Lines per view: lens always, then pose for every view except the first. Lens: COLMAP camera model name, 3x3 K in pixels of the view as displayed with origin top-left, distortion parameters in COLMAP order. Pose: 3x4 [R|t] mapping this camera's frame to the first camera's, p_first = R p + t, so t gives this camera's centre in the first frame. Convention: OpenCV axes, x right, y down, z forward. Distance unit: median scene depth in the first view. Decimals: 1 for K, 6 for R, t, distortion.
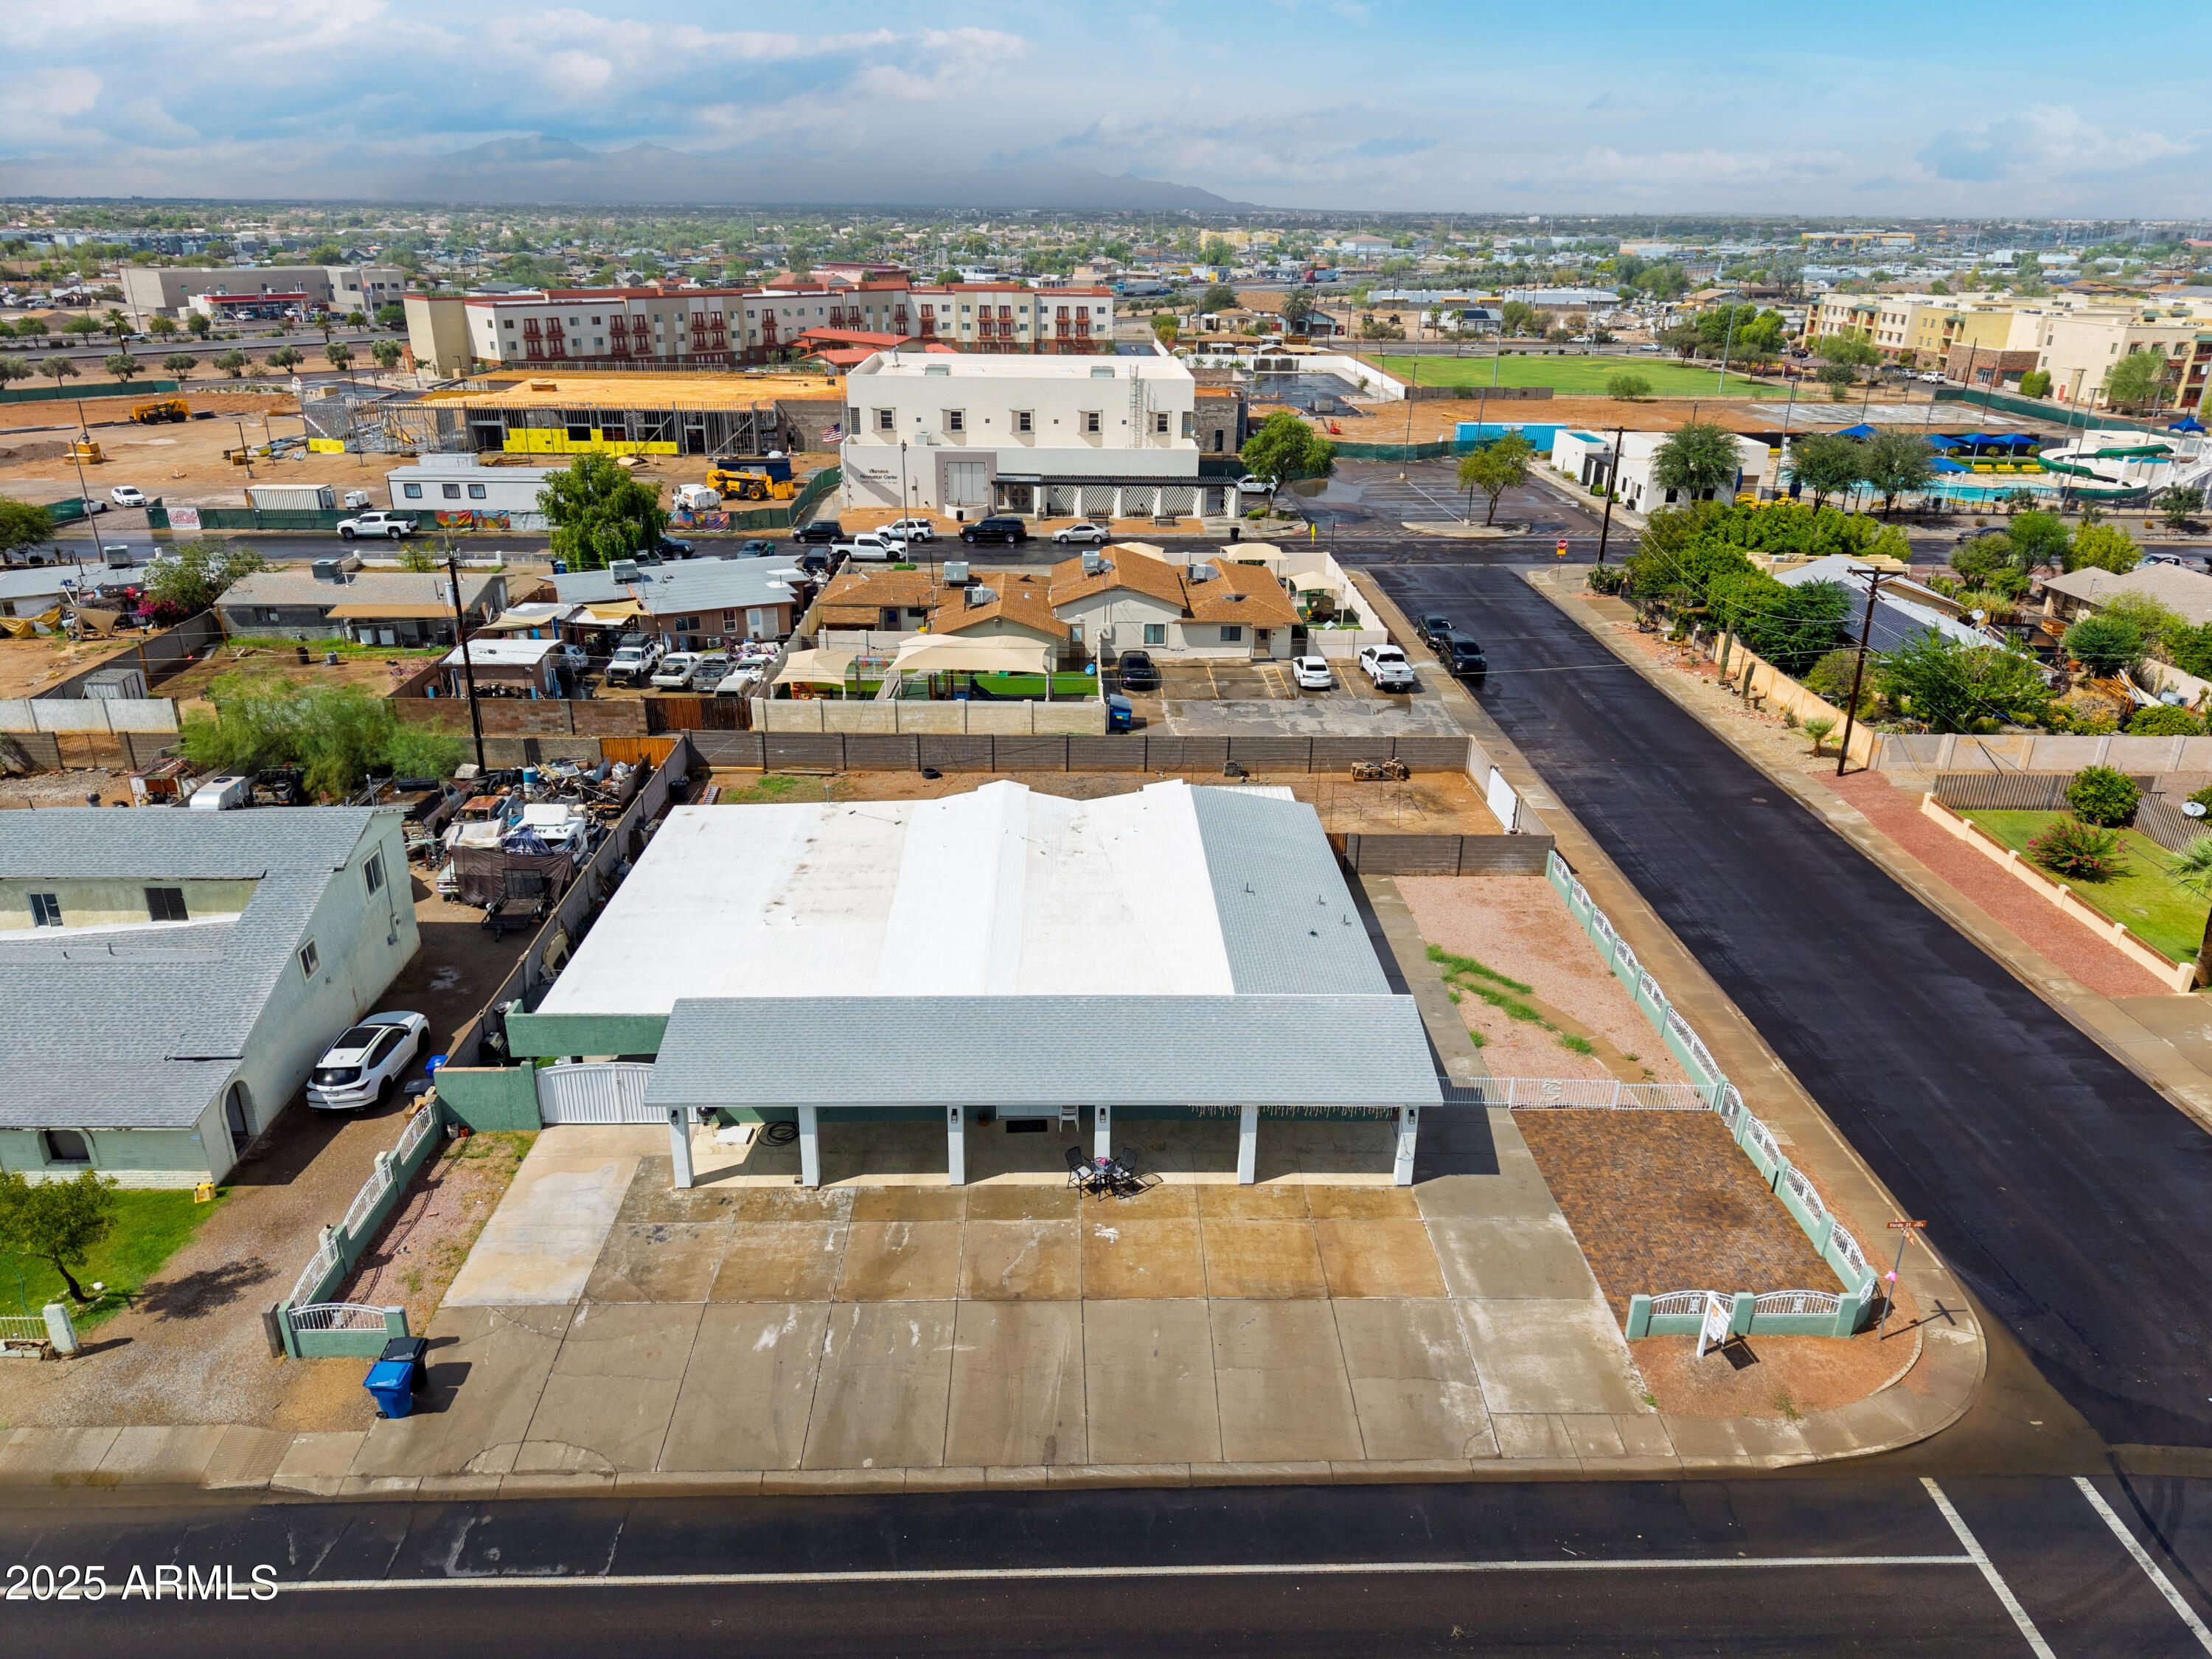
lens RADIAL K [[1483.7, 0, 1099.6], [0, 1483.7, 839.0], [0, 0, 1]] dist [0.024233, -0.024823]
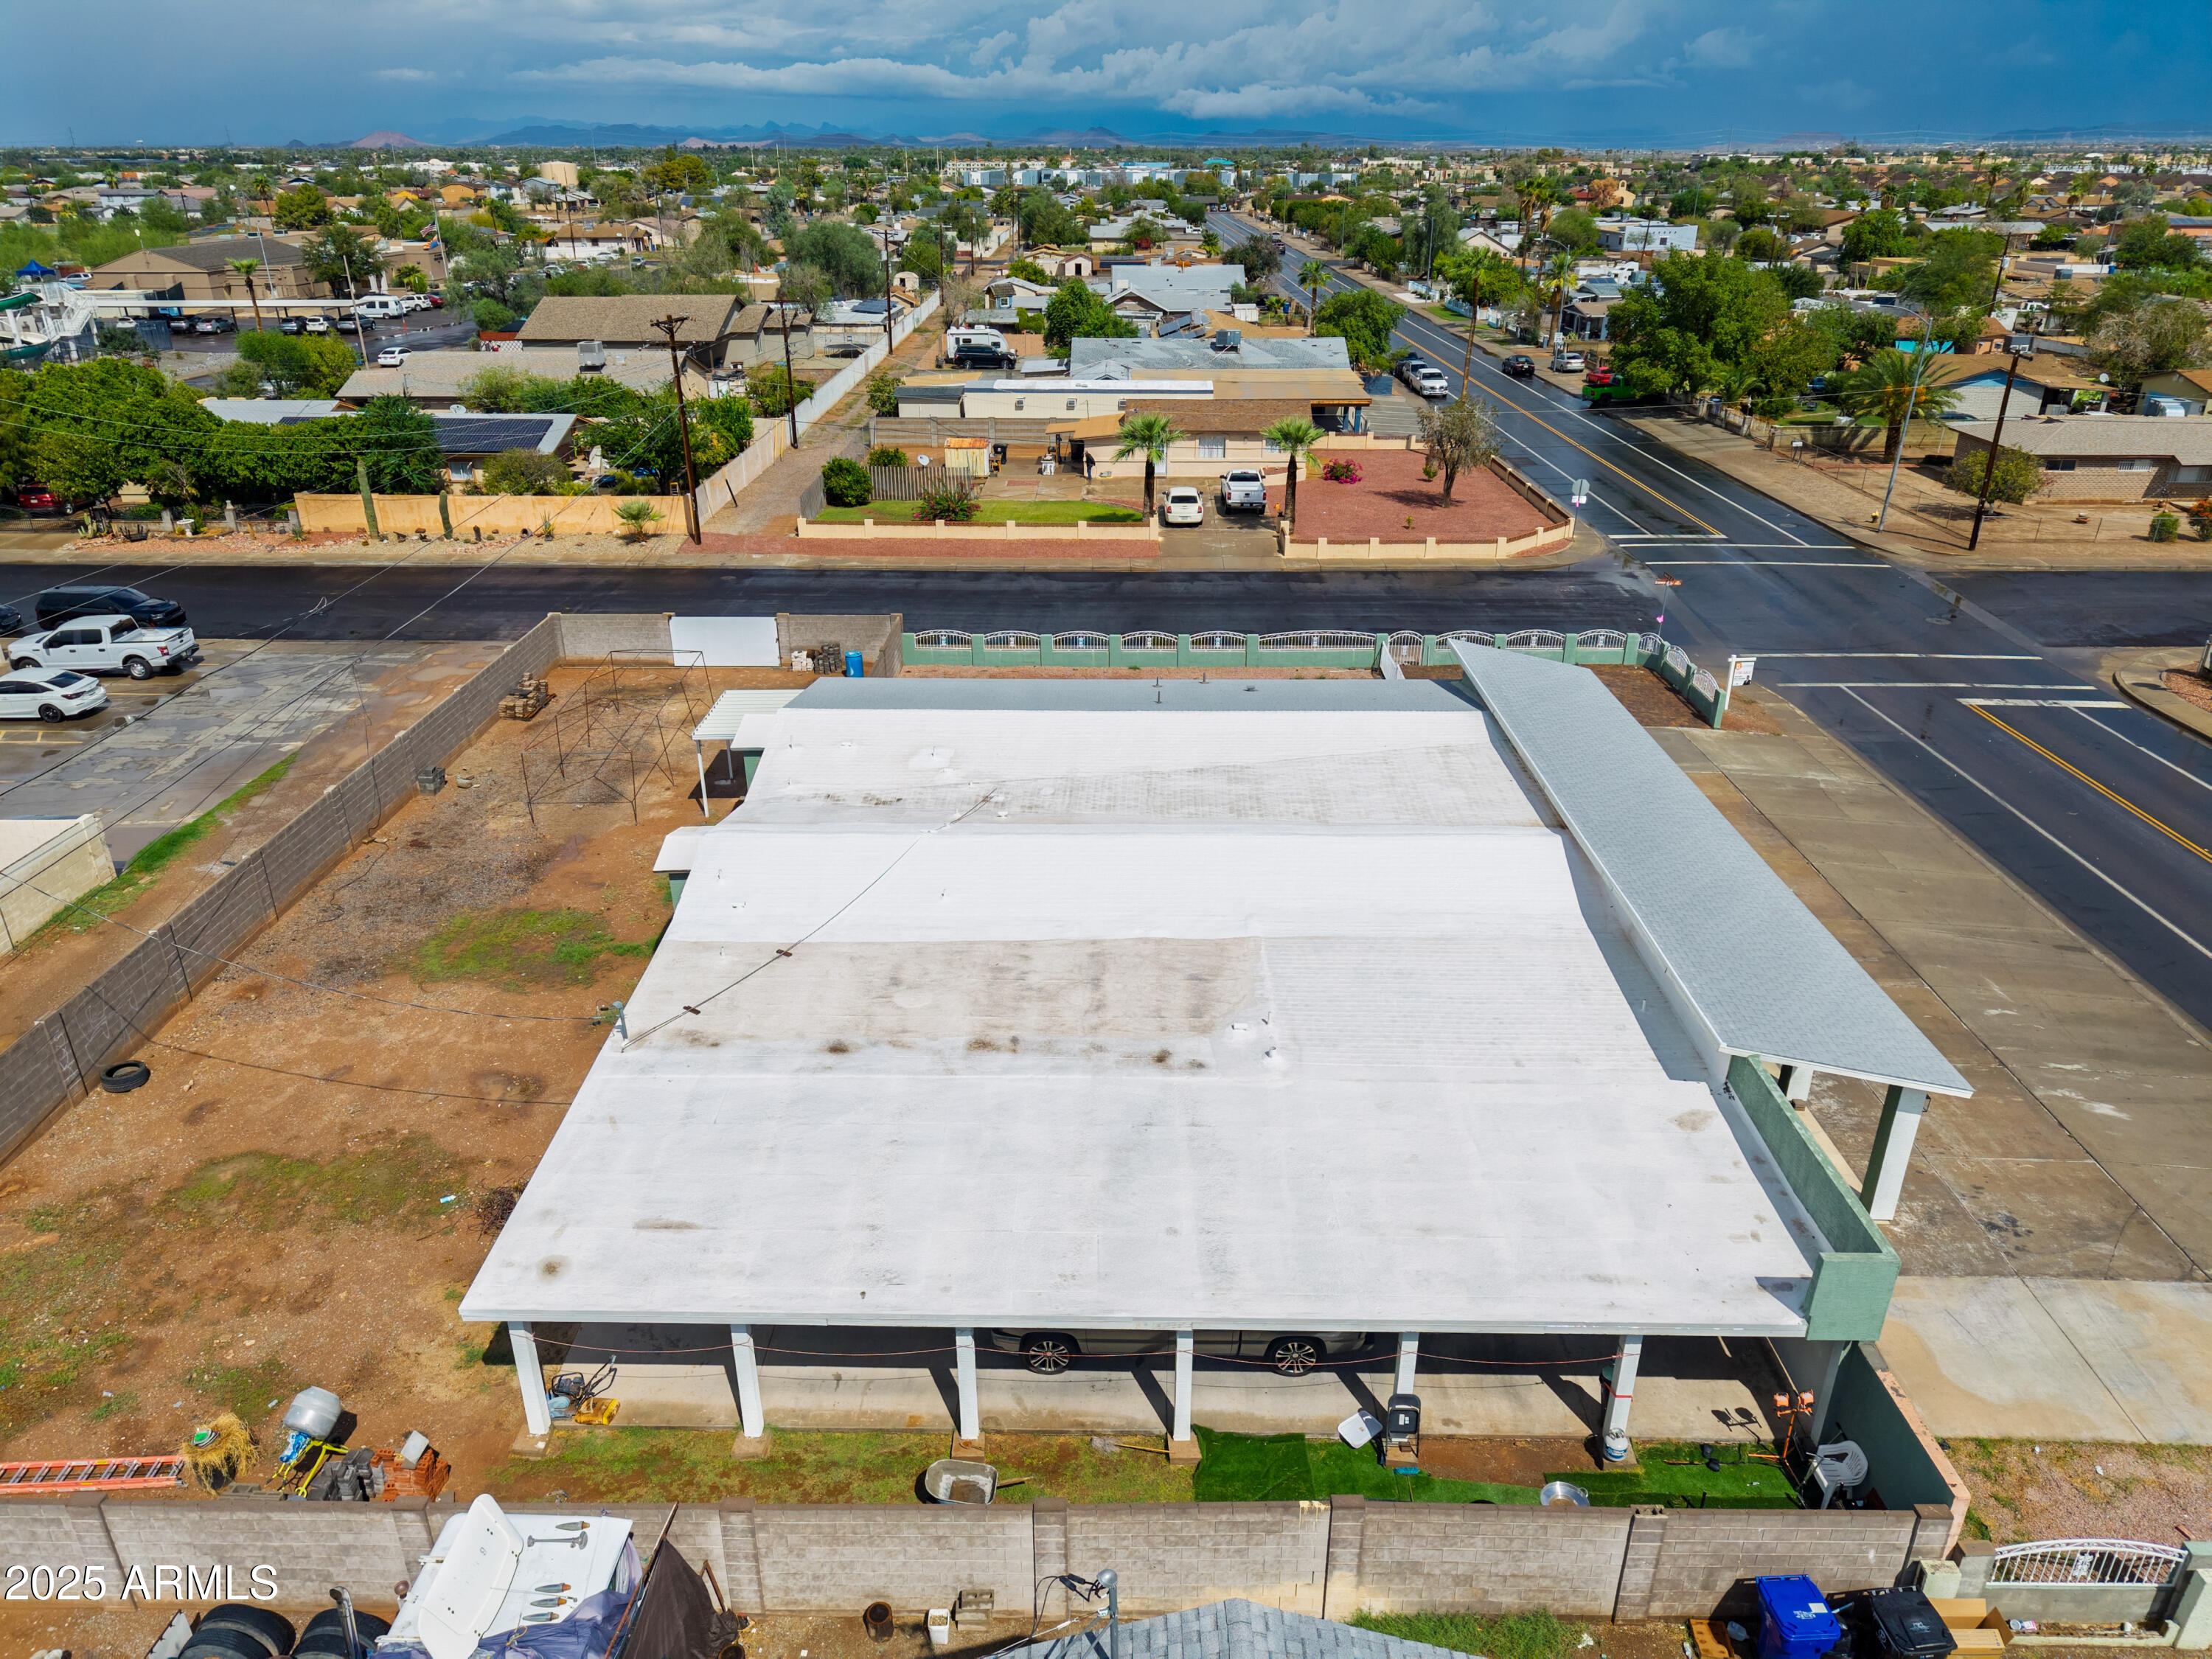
lens RADIAL K [[1483.7, 0, 1089.7], [0, 1483.7, 813.9], [0, 0, 1]] dist [0.024233, -0.024823]
pose [[0.037454, -0.415192, 0.908963, -0.679292], [0.389253, 0.843818, 0.369396, -0.231804], [-0.920369, 0.339981, 0.193219, 0.965619]]
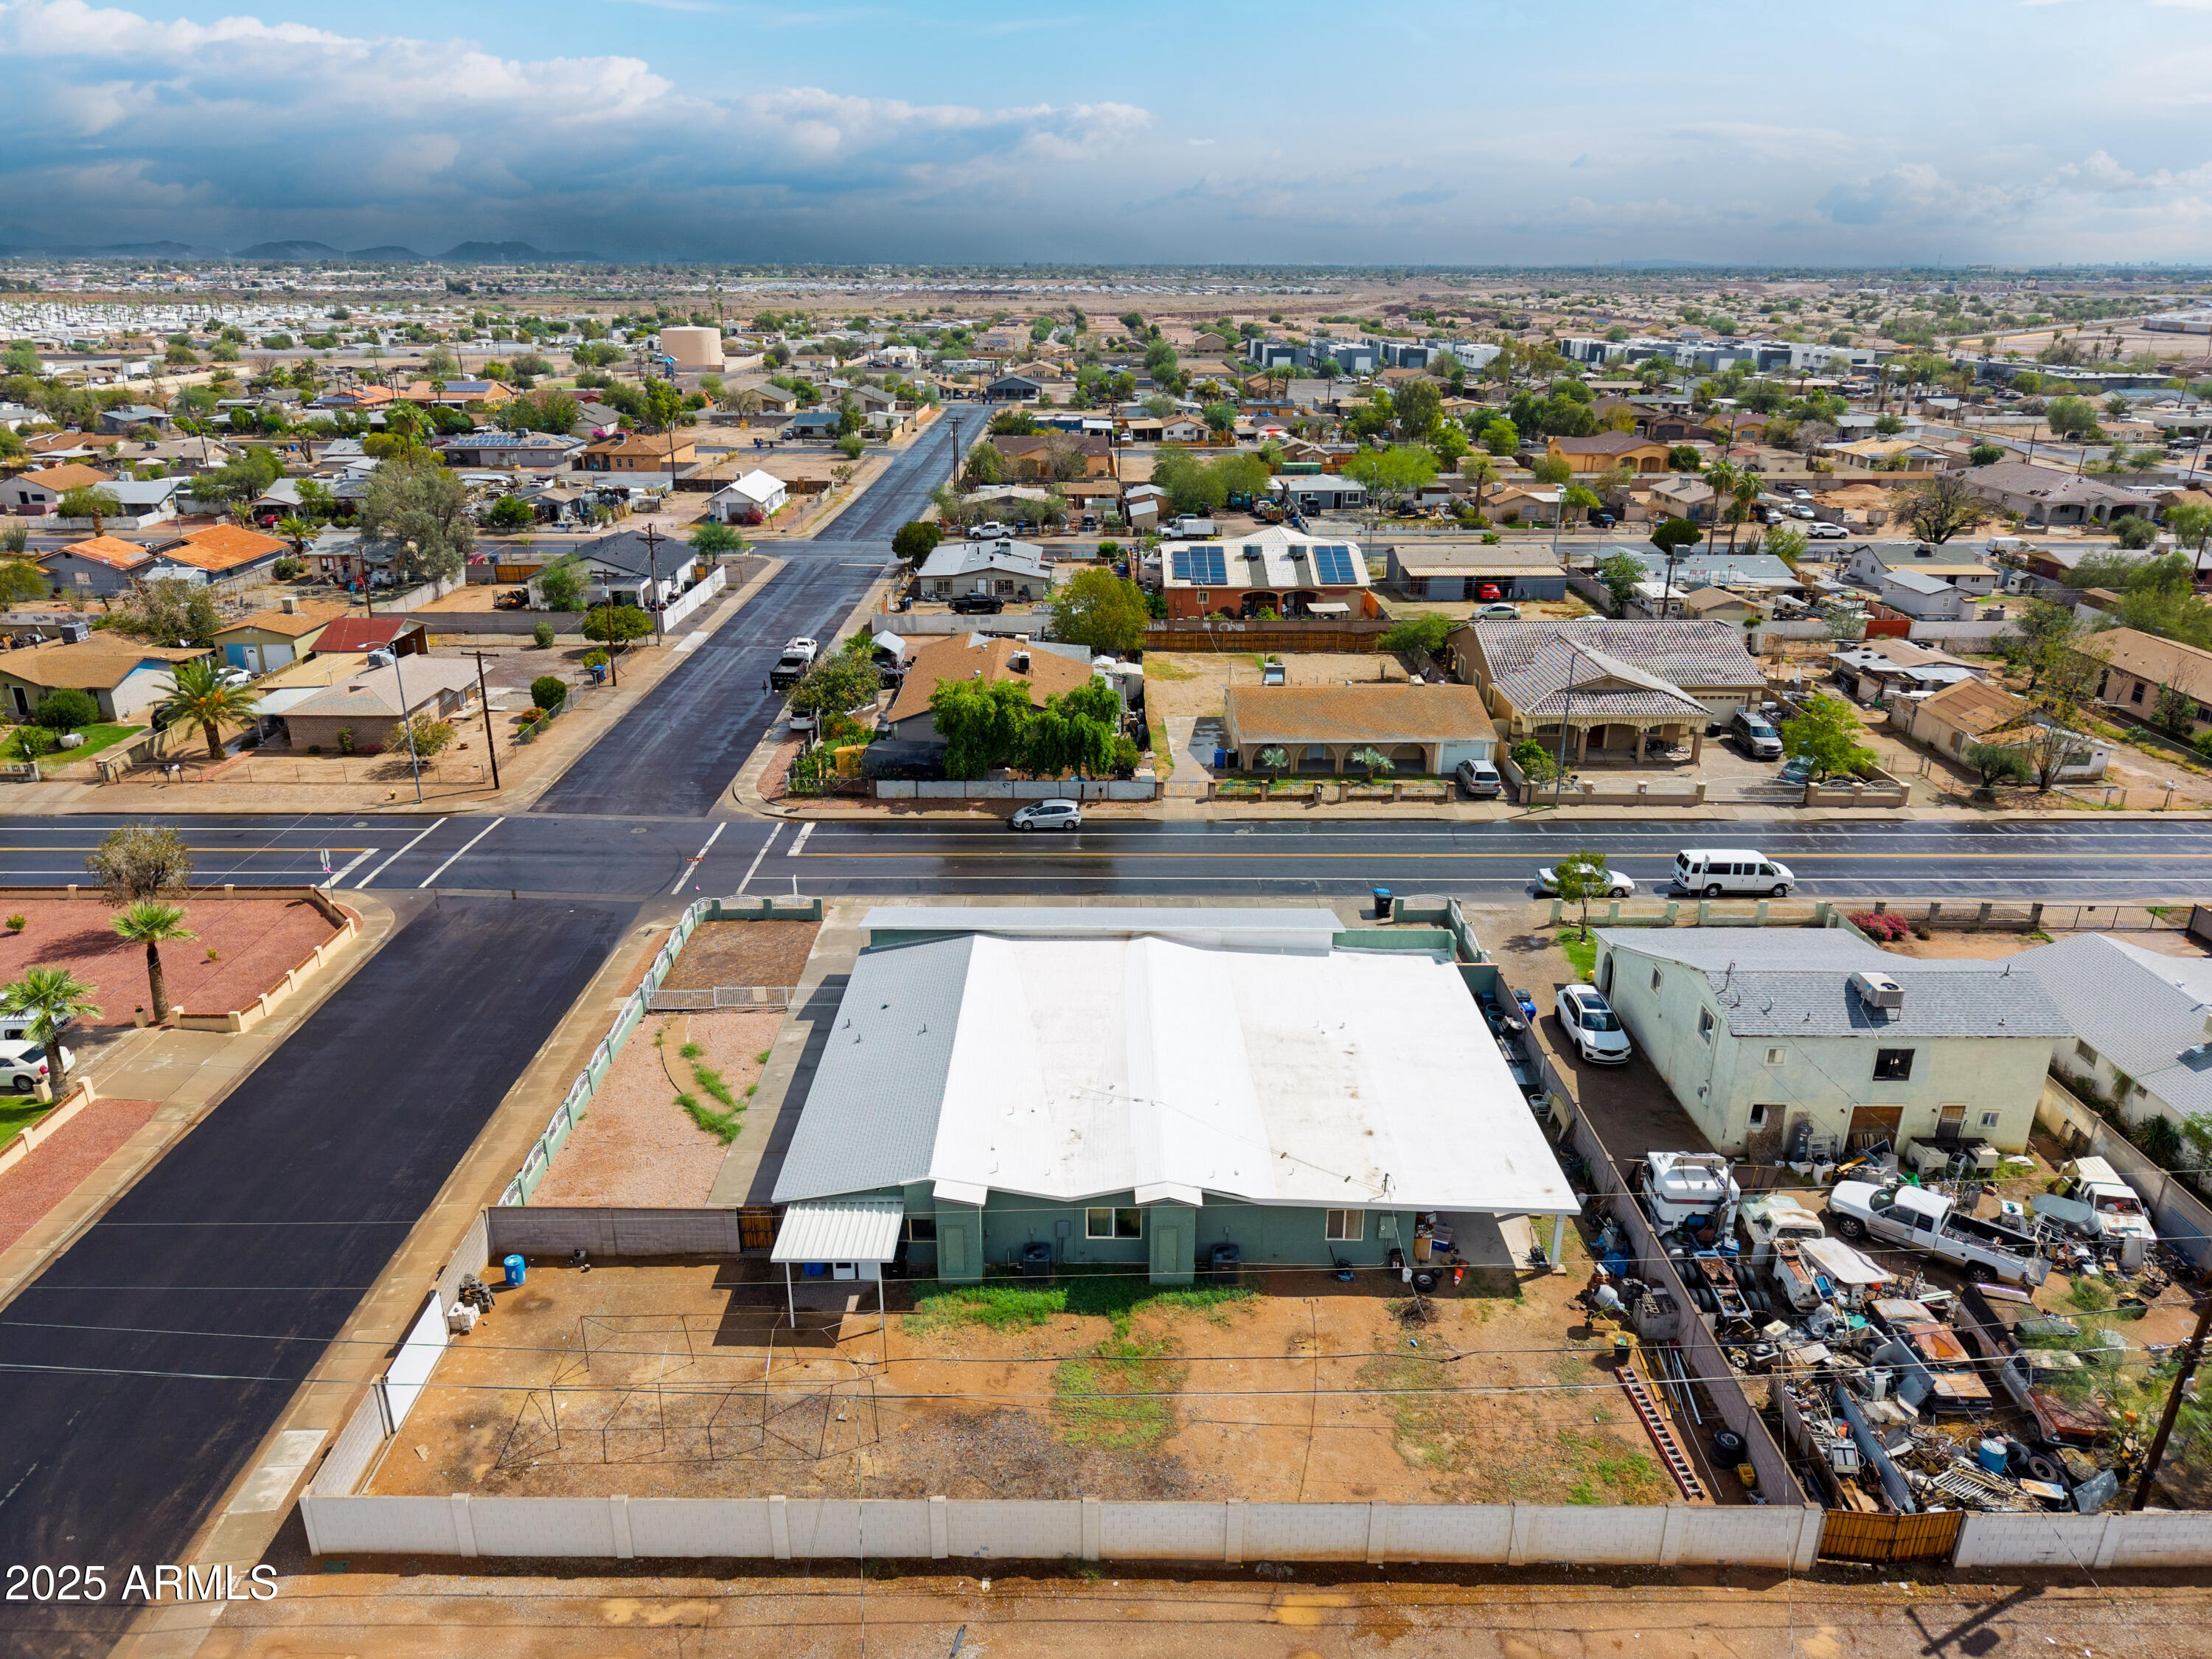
lens RADIAL K [[1483.7, 0, 1096.1], [0, 1483.7, 845.8], [0, 0, 1]] dist [0.024233, -0.024823]
pose [[-0.999703, -0.020577, 0.013036, -0.042087], [-0.005715, 0.718350, 0.695658, -0.895904], [-0.023679, 0.695377, -0.718255, 1.815103]]
